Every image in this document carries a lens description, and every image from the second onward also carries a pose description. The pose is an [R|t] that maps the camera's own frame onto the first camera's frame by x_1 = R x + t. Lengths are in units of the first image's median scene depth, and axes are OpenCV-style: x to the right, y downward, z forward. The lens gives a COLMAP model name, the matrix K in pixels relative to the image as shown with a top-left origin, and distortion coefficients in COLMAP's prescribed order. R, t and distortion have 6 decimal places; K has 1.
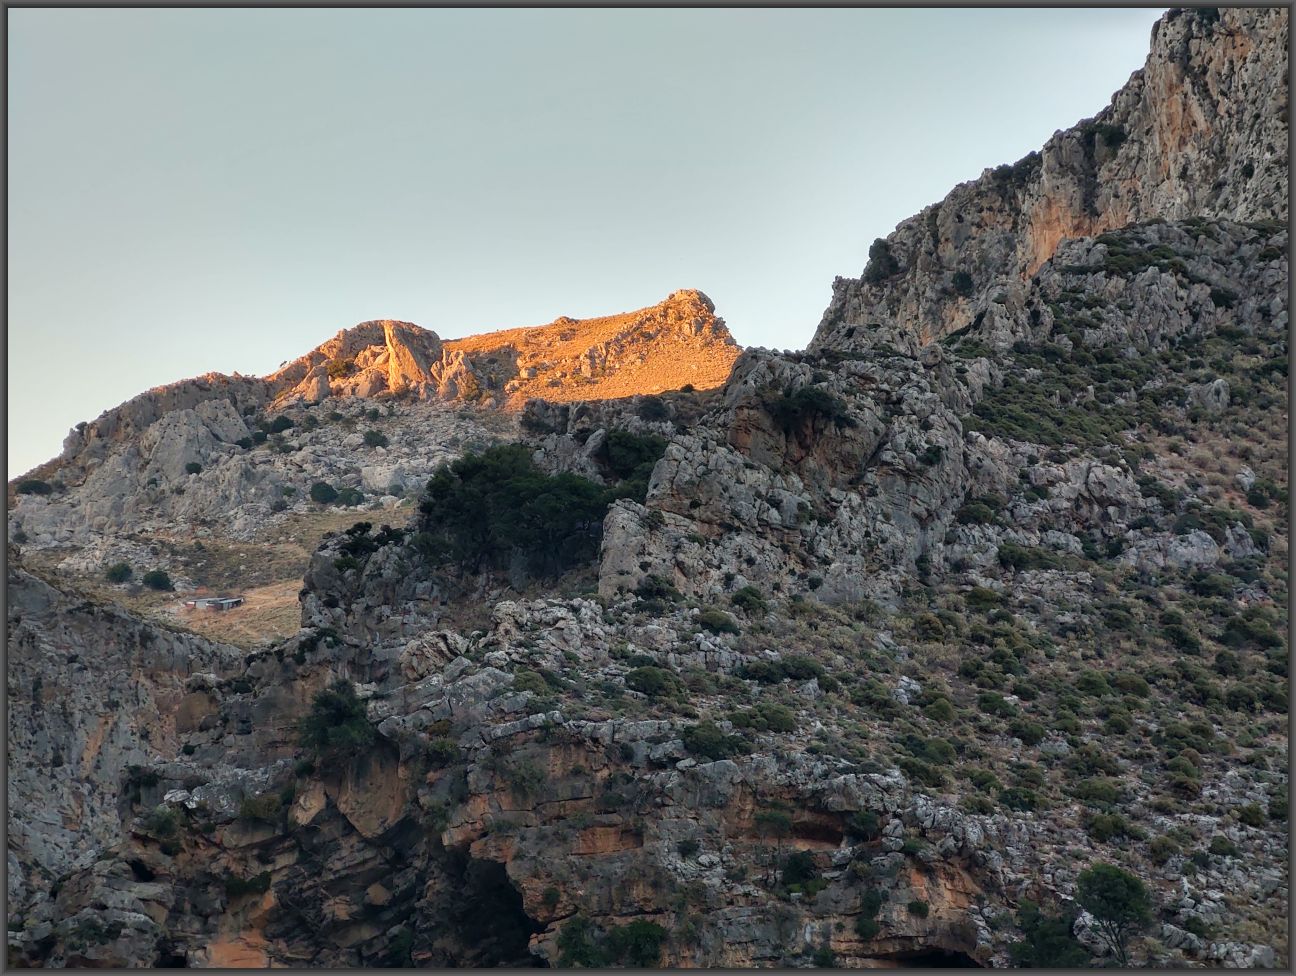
lens RADIAL K [[2898.2, 0, 648.0], [0, 2898.2, 488.0], [0, 0, 1]] dist [0.788848, -7.885389]
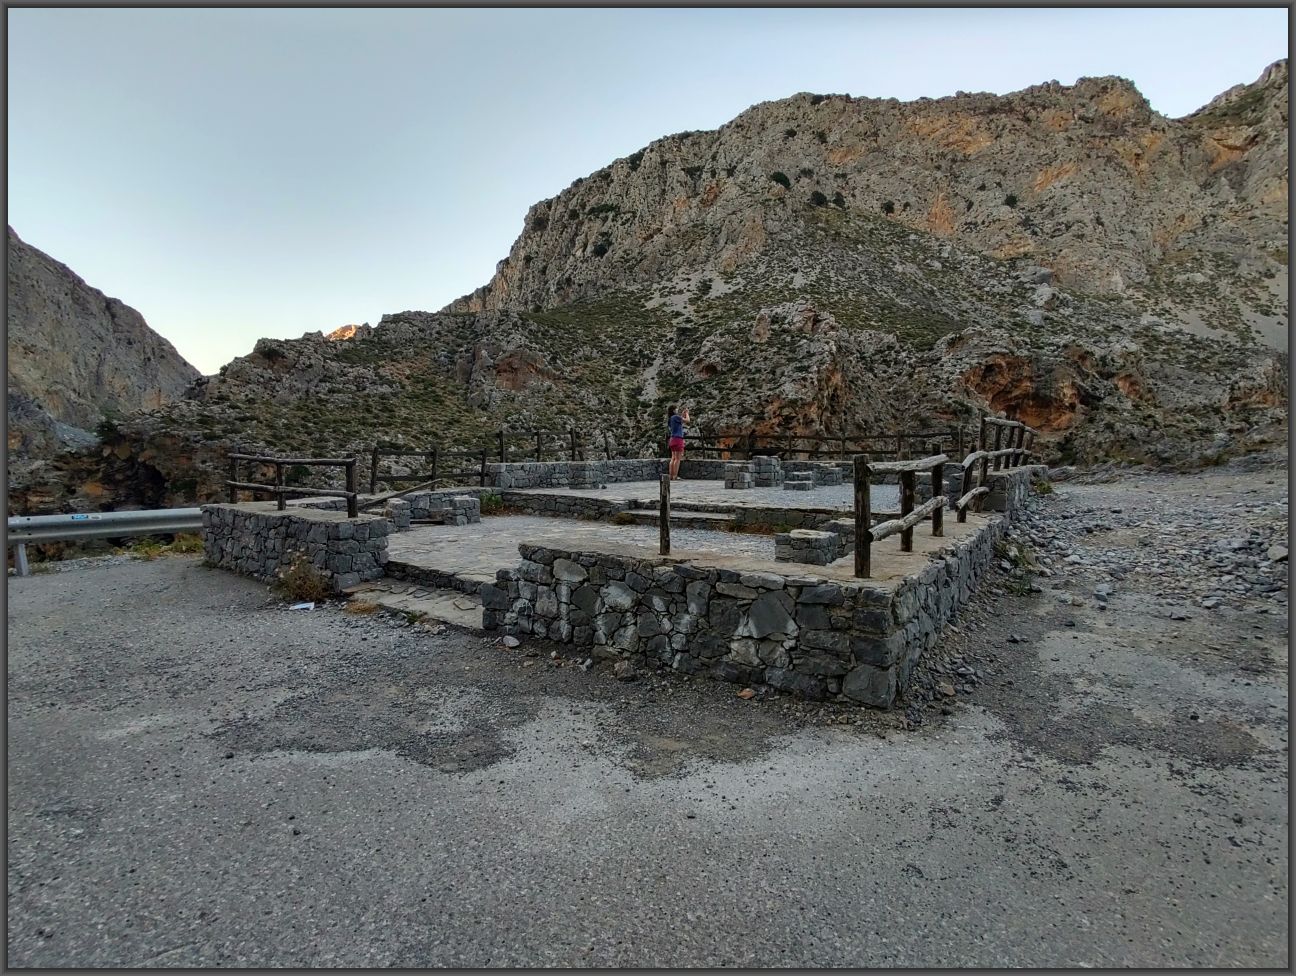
lens RADIAL K [[637.8, 0, 637.1], [0, 637.8, 482.6], [0, 0, 1]] dist [0.000210, 0.000310]
pose [[0.956622, -0.026234, 0.290148, 0.309563], [-0.024850, 0.984960, 0.170986, -0.016067], [-0.290270, -0.170779, 0.941583, -0.030369]]
